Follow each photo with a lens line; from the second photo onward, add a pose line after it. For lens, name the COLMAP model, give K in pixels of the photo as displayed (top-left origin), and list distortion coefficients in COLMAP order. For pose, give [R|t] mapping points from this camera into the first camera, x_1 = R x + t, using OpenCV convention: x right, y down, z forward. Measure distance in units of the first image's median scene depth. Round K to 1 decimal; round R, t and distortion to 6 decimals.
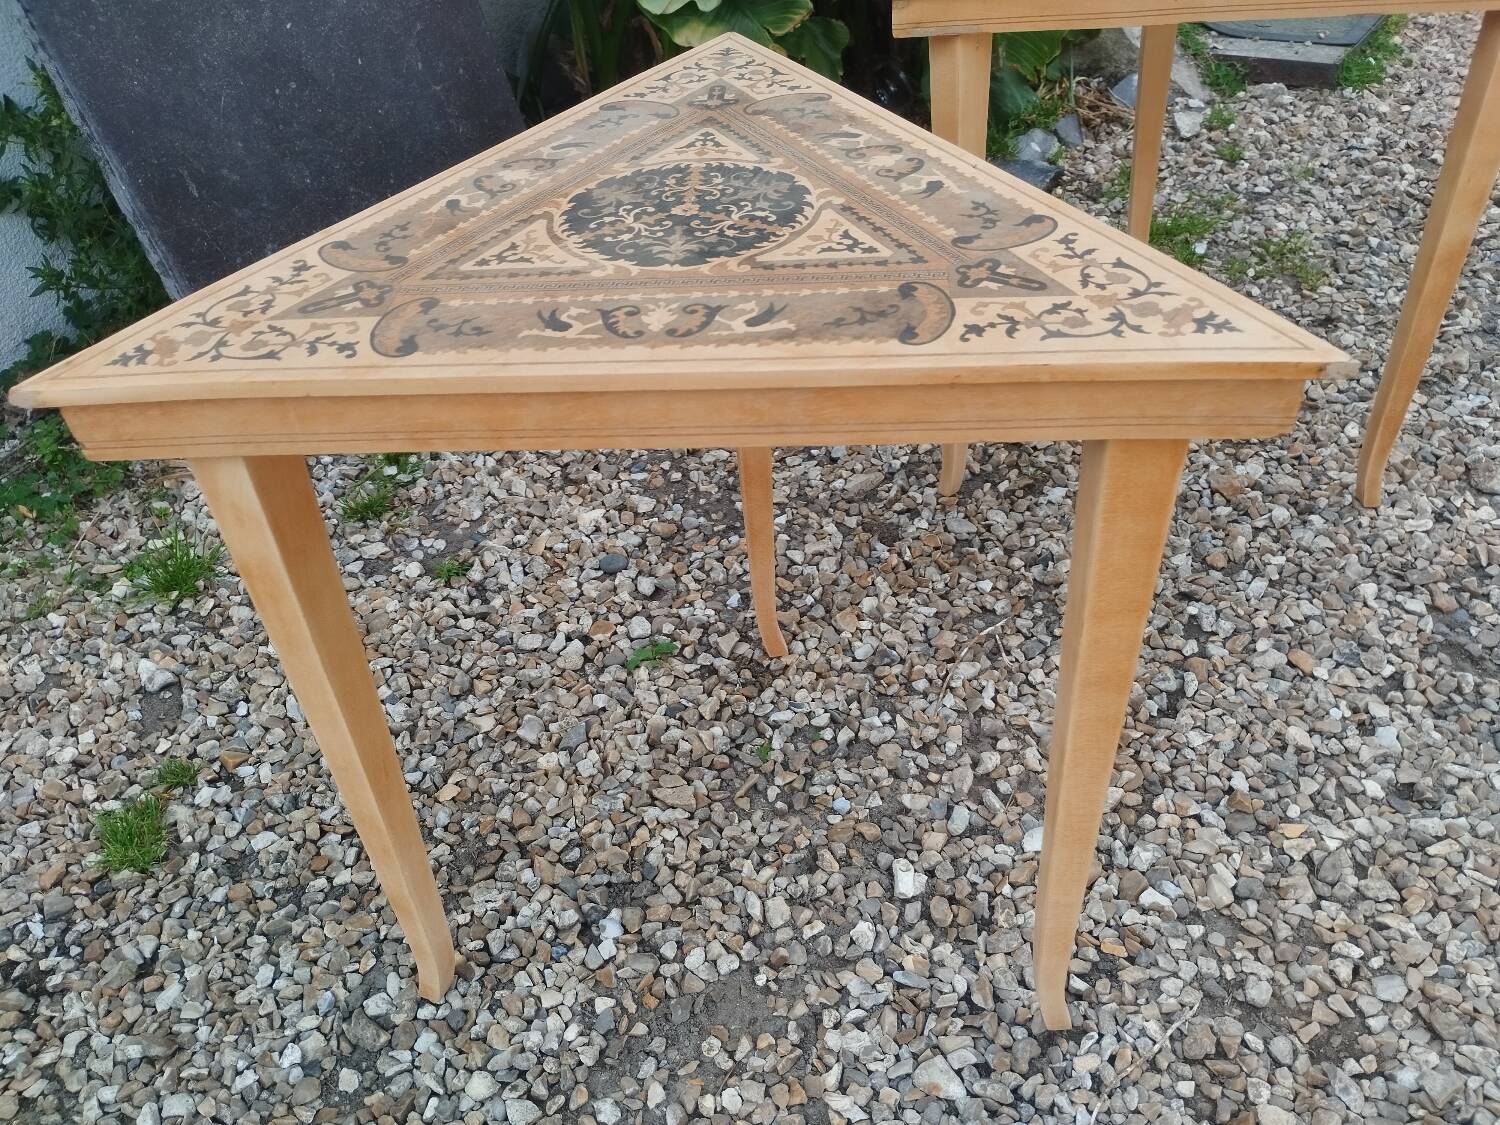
lens RADIAL K [[1279.6, 0, 739.2], [0, 1279.6, 573.4], [0, 0, 1]] dist [0.056189, -0.082211]
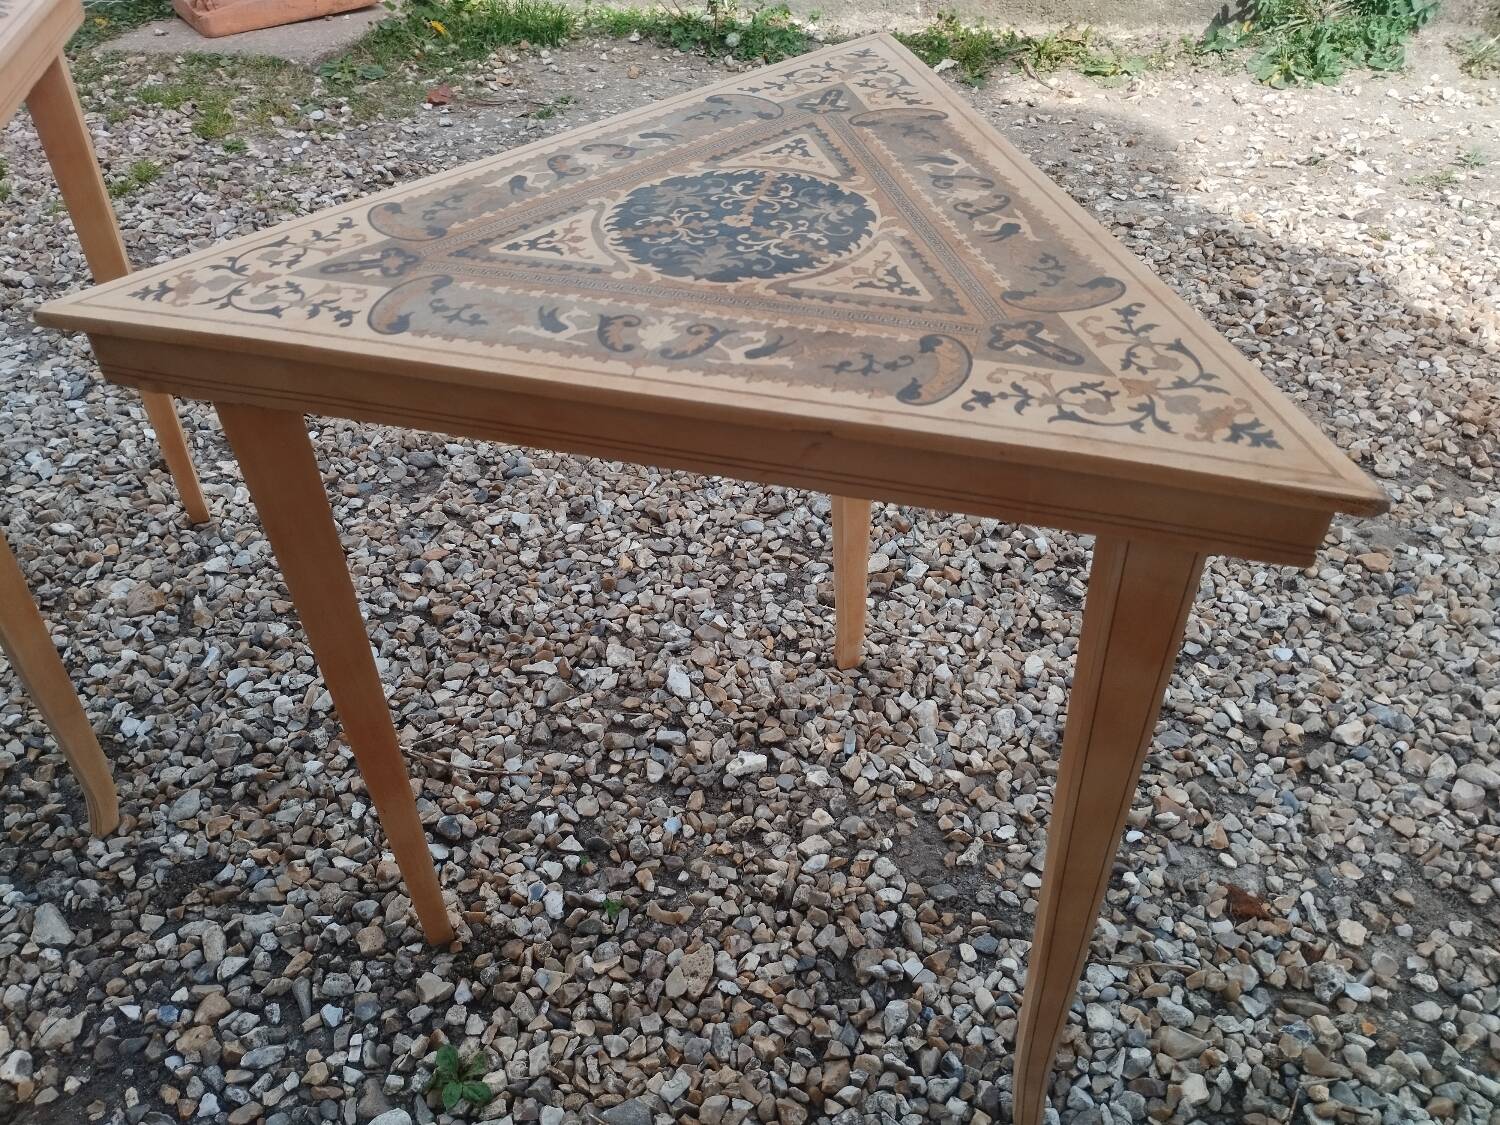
lens RADIAL K [[1279.4, 0, 759.3], [0, 1279.4, 574.7], [0, 0, 1]] dist [0.065788, -0.095507]
pose [[-0.300167, -0.540225, 0.786166, -0.616852], [0.621619, 0.514355, 0.590787, -0.462685], [-0.723526, 0.666031, 0.181422, 0.657079]]
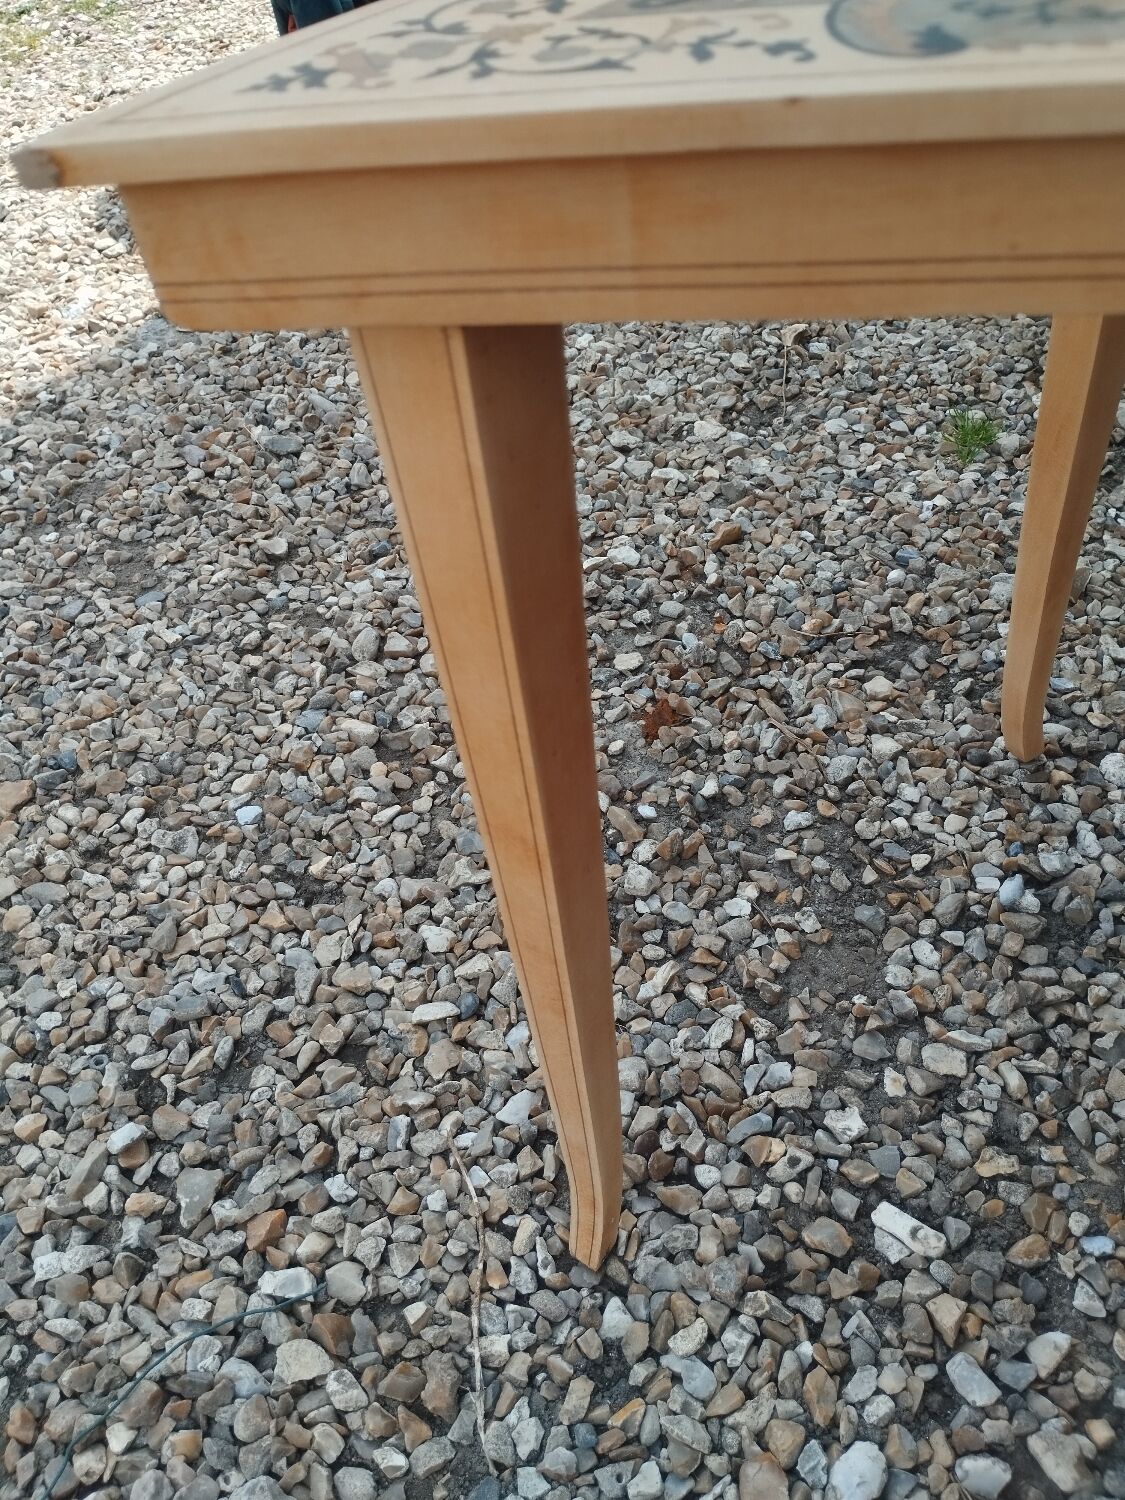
lens RADIAL K [[1263.5, 0, 574.4], [0, 1263.5, 741.7], [0, 0, 1]] dist [0.052582, -0.066189]
pose [[-0.583166, 0.630334, -0.512441, 0.376183], [-0.391381, 0.334764, 0.857178, -0.301683], [0.711855, 0.700437, 0.051478, 0.653291]]
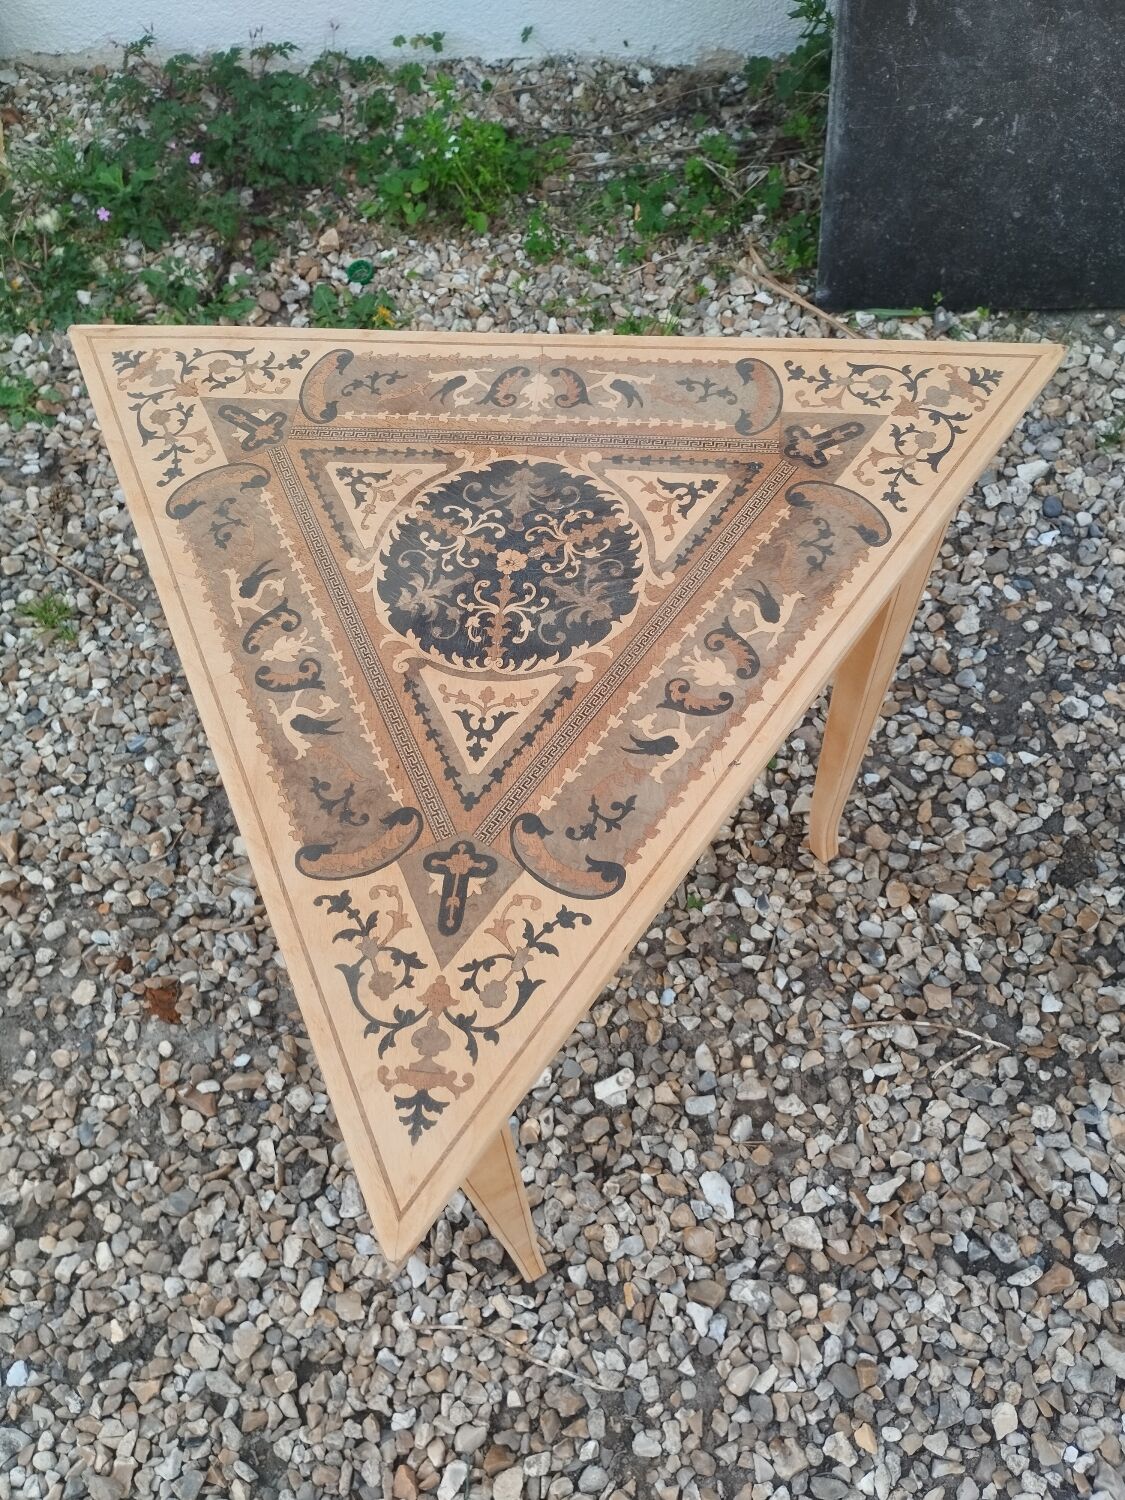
lens RADIAL K [[1265.4, 0, 557.1], [0, 1265.4, 752.2], [0, 0, 1]] dist [0.061415, -0.088667]
pose [[0.465299, 0.779232, -0.419873, 0.320440], [-0.514012, 0.624044, 0.588524, -0.510099], [0.720617, -0.058020, 0.690902, 0.240113]]
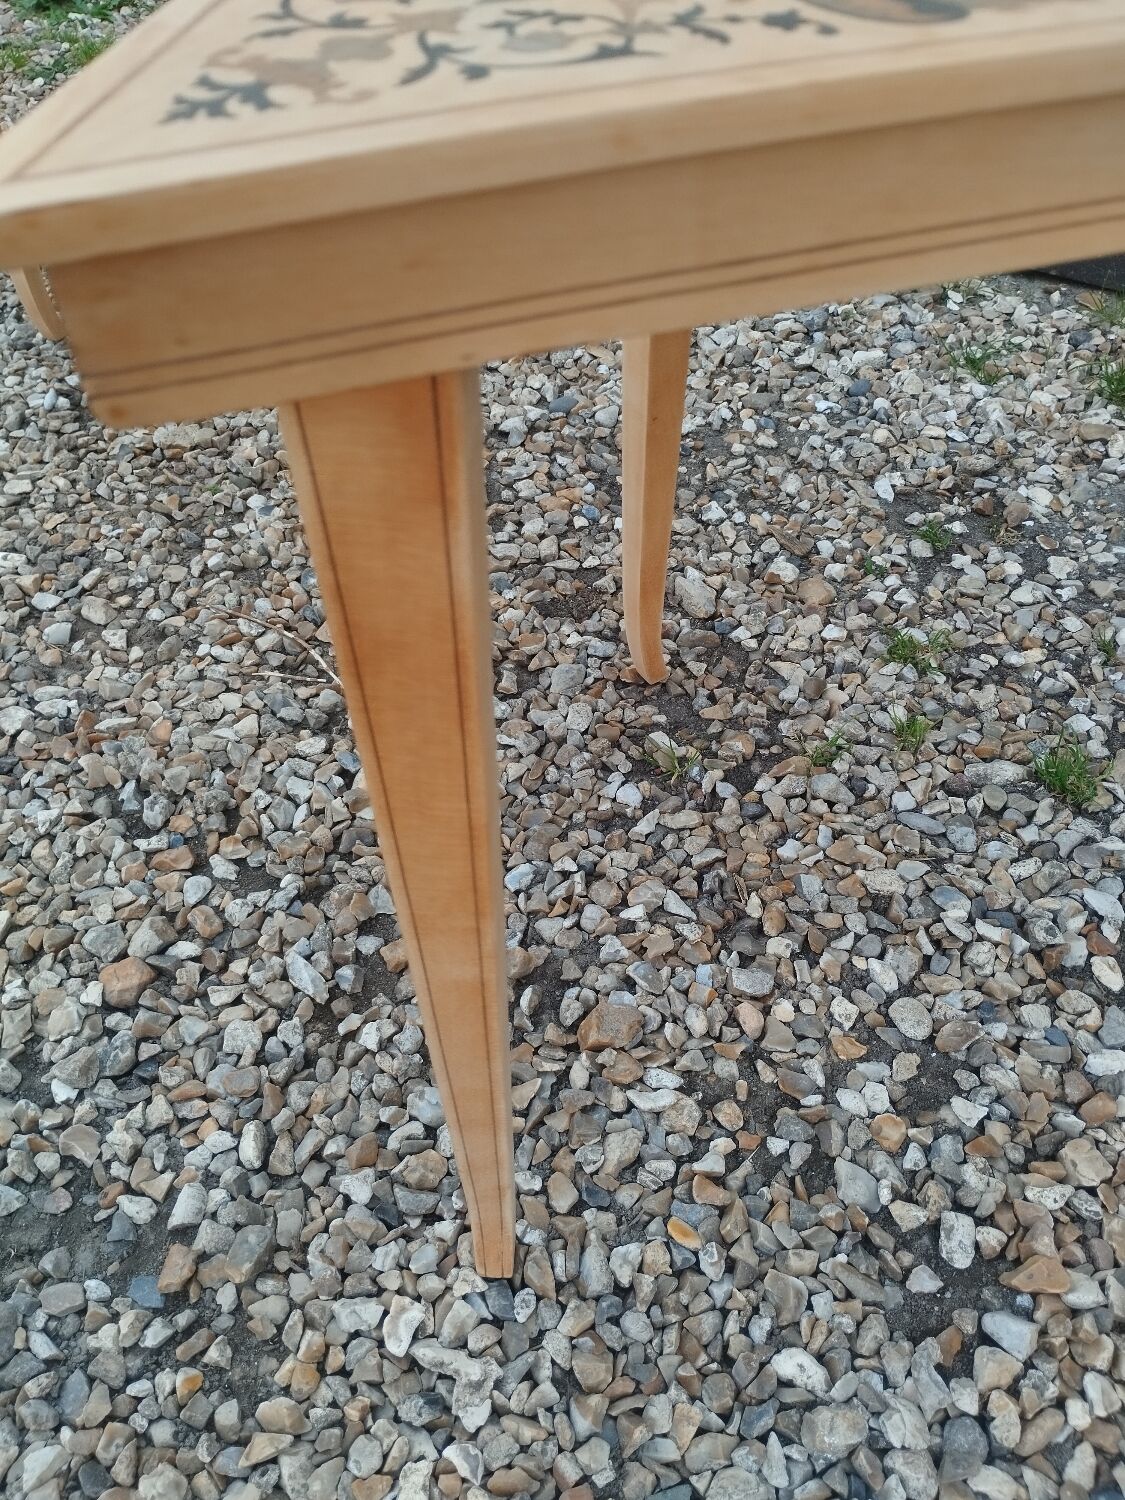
lens RADIAL K [[1280.9, 0, 539.3], [0, 1280.9, 727.0], [0, 0, 1]] dist [0.055846, -0.081585]
pose [[-0.083482, 0.752350, -0.653452, 0.819281], [-0.603743, 0.483504, 0.633813, -0.573028], [0.792796, 0.447429, 0.413862, 0.930789]]
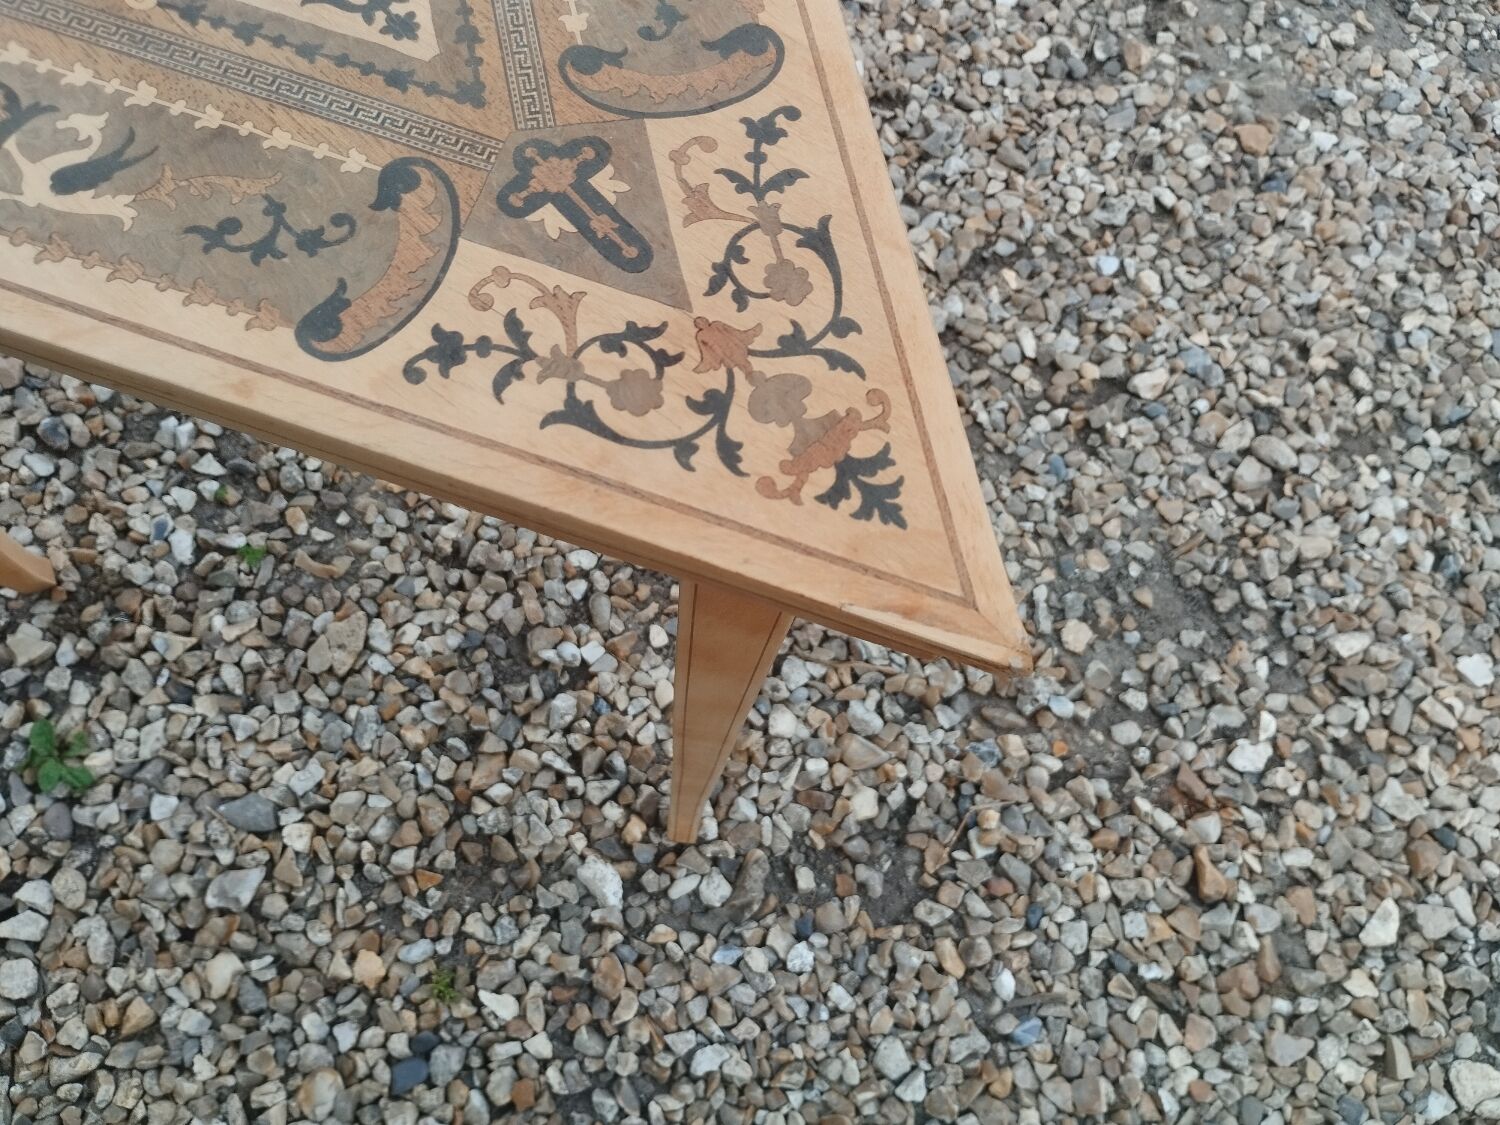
lens RADIAL K [[1280.9, 0, 759.3], [0, 1280.9, 570.5], [0, 0, 1]] dist [0.055846, -0.081585]
pose [[-0.287322, -0.874988, 0.389669, -0.391498], [0.536341, 0.190093, 0.822316, -0.340705], [-0.793590, 0.445265, 0.414674, 0.486793]]
